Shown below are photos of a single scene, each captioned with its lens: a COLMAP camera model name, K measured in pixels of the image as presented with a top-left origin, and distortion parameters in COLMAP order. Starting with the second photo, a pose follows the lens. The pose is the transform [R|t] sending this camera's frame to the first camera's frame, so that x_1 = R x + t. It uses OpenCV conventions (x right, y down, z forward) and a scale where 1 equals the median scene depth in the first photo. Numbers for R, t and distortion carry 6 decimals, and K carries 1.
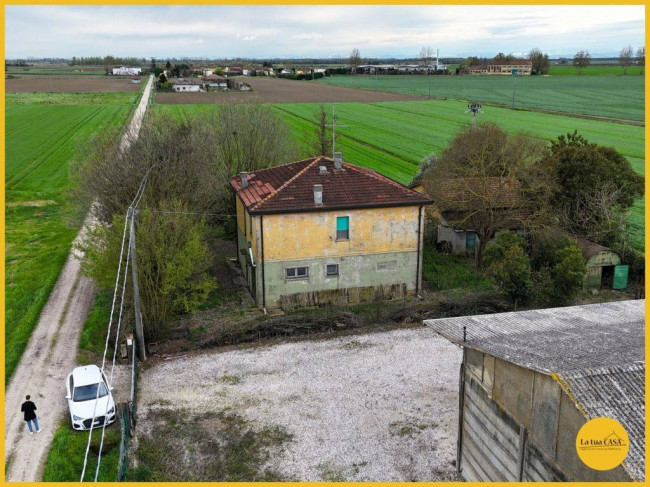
lens RADIAL K [[631.8, 0, 325.0], [0, 631.8, 243.5], [0, 0, 1]] dist [0.117714, -0.211162]
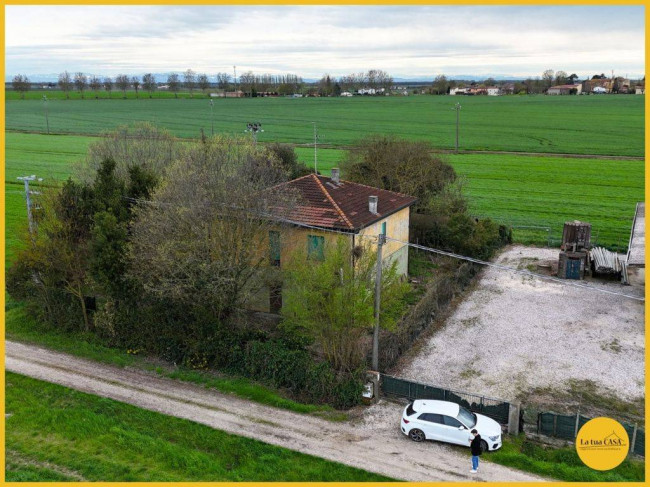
lens RADIAL K [[631.8, 0, 325.0], [0, 631.8, 243.5], [0, 0, 1]] dist [0.117714, -0.211162]
pose [[0.660707, -0.185868, 0.727268, -0.859167], [0.211580, 0.975689, 0.057141, -0.093273], [-0.720208, 0.116122, 0.683971, 0.335924]]
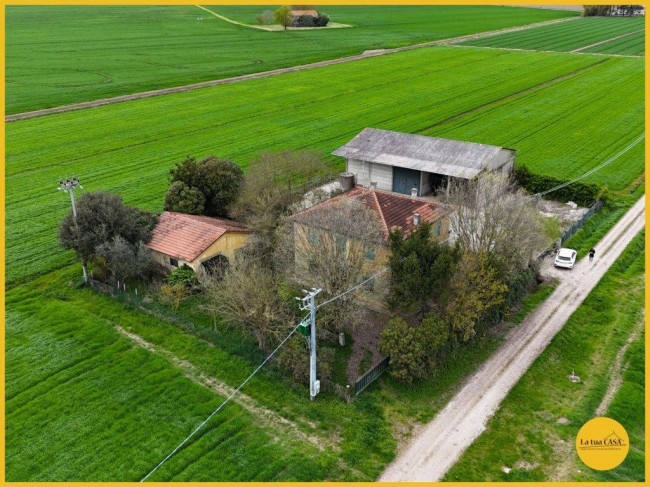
lens RADIAL K [[631.8, 0, 325.0], [0, 631.8, 243.5], [0, 0, 1]] dist [0.117714, -0.211162]
pose [[-0.626314, -0.303142, 0.718217, -1.087183], [0.217616, 0.816688, 0.534475, -0.900483], [-0.748581, 0.491045, -0.445535, 1.974373]]
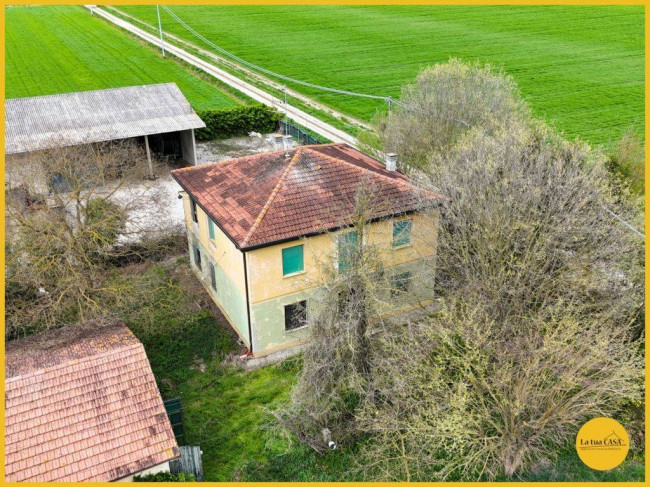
lens RADIAL K [[631.8, 0, 325.0], [0, 631.8, 243.5], [0, 0, 1]] dist [0.117714, -0.211162]
pose [[-0.973598, 0.105265, -0.202551, 0.157592], [-0.055194, 0.752442, 0.656342, -0.634135], [0.221498, 0.650192, -0.726766, 1.873253]]
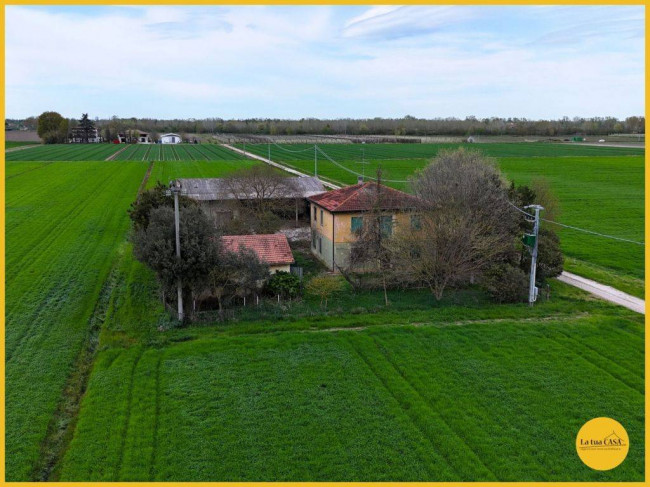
lens RADIAL K [[631.8, 0, 325.0], [0, 631.8, 243.5], [0, 0, 1]] dist [0.117714, -0.211162]
pose [[-0.999964, -0.007397, 0.004204, 0.114521], [-0.004736, 0.894438, 0.447168, -0.782240], [-0.007068, 0.447131, -0.894440, 2.783837]]
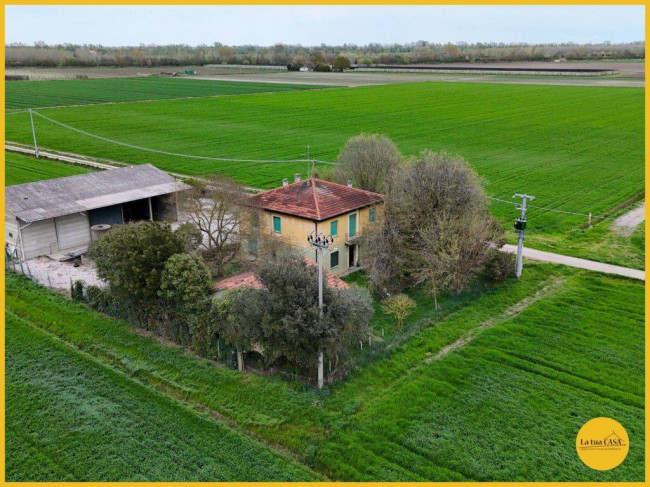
lens RADIAL K [[631.8, 0, 325.0], [0, 631.8, 243.5], [0, 0, 1]] dist [0.117714, -0.211162]
pose [[-0.804730, 0.172783, -0.567940, 0.957820], [-0.162502, 0.856048, 0.490688, -0.834160], [0.570967, 0.487162, -0.660810, 2.349347]]
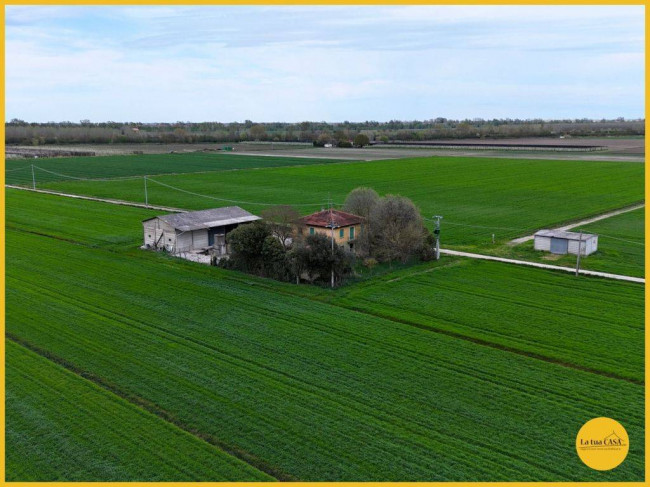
lens RADIAL K [[631.8, 0, 325.0], [0, 631.8, 243.5], [0, 0, 1]] dist [0.117714, -0.211162]
pose [[-0.826070, 0.105098, -0.553681, 1.803275], [-0.152433, 0.904170, 0.399050, -1.260224], [0.542561, 0.414043, -0.730887, 3.514492]]
